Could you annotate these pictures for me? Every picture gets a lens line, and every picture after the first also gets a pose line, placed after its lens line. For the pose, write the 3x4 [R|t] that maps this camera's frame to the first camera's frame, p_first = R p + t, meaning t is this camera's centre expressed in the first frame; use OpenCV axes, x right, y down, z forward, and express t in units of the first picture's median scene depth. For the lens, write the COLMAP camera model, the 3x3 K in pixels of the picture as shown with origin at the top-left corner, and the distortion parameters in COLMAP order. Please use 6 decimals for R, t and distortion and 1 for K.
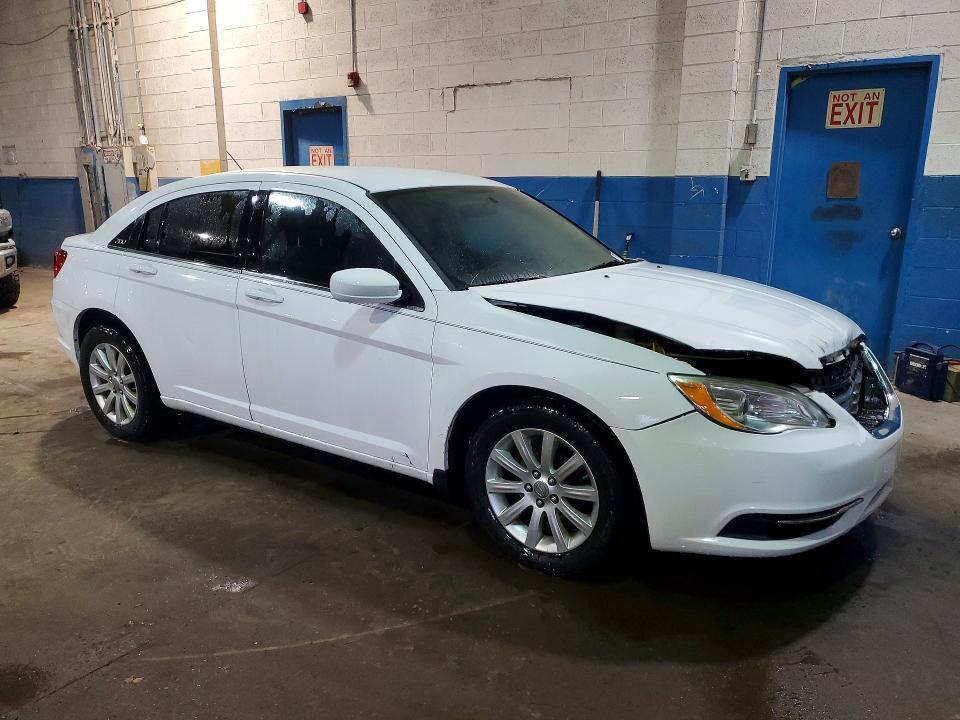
lens RADIAL K [[730.2, 0, 480.1], [0, 730.2, 374.6], [0, 0, 1]] dist [0.005606, 0.000156]
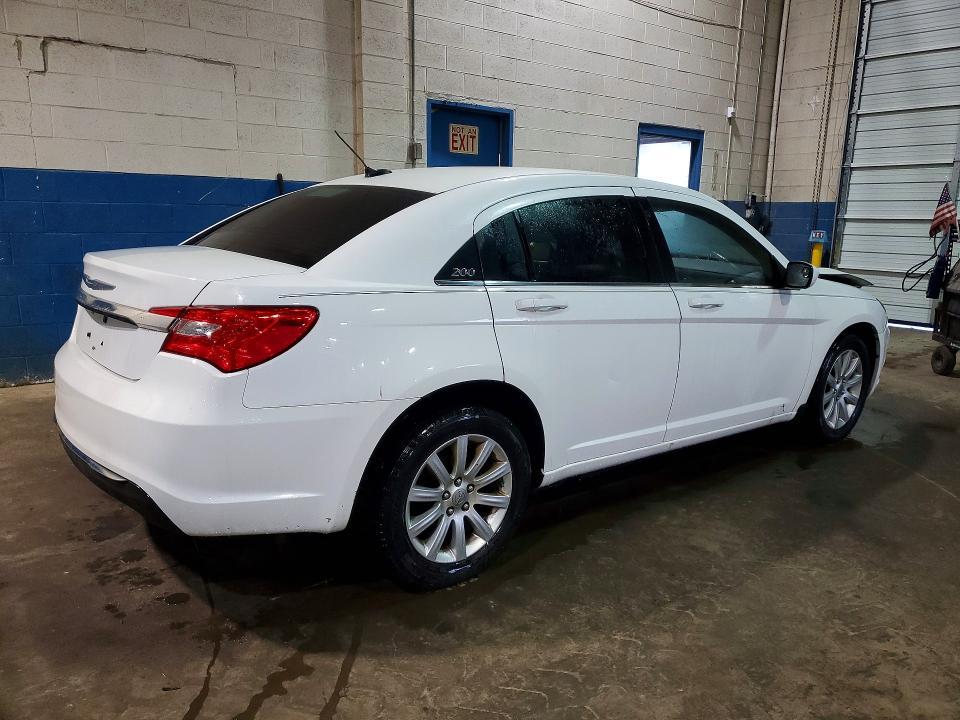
lens RADIAL K [[766.7, 0, 480.0], [0, 766.7, 360.0], [0, 0, 1]] dist [0.058639, -0.091420]
pose [[0.287048, -0.183163, 0.940242, -0.865790], [0.215453, 0.968745, 0.122939, -0.141572], [-0.933372, 0.167288, 0.317539, 0.598902]]
